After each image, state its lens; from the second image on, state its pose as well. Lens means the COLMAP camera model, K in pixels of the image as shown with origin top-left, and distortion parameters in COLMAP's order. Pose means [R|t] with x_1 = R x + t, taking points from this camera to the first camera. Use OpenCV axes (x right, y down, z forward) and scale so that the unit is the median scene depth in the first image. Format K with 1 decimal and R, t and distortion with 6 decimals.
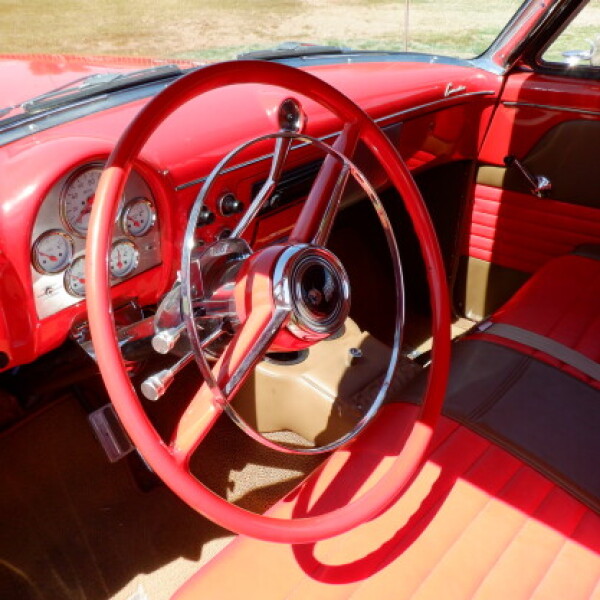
lens RADIAL K [[662.6, 0, 302.5], [0, 662.6, 301.8], [0, 0, 1]] dist [0.000264, 0.000000]
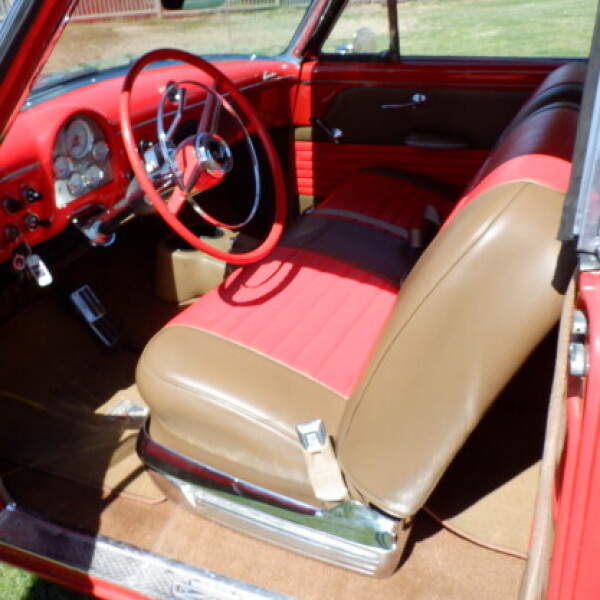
lens RADIAL K [[662.6, 0, 298.8], [0, 662.6, 297.9], [0, 0, 1]] dist [0.000264, 0.000000]
pose [[0.965394, -0.152997, 0.211203, -0.099199], [0.160784, 0.986785, -0.020095, 0.214852], [-0.205338, 0.053358, 0.977236, -0.448700]]
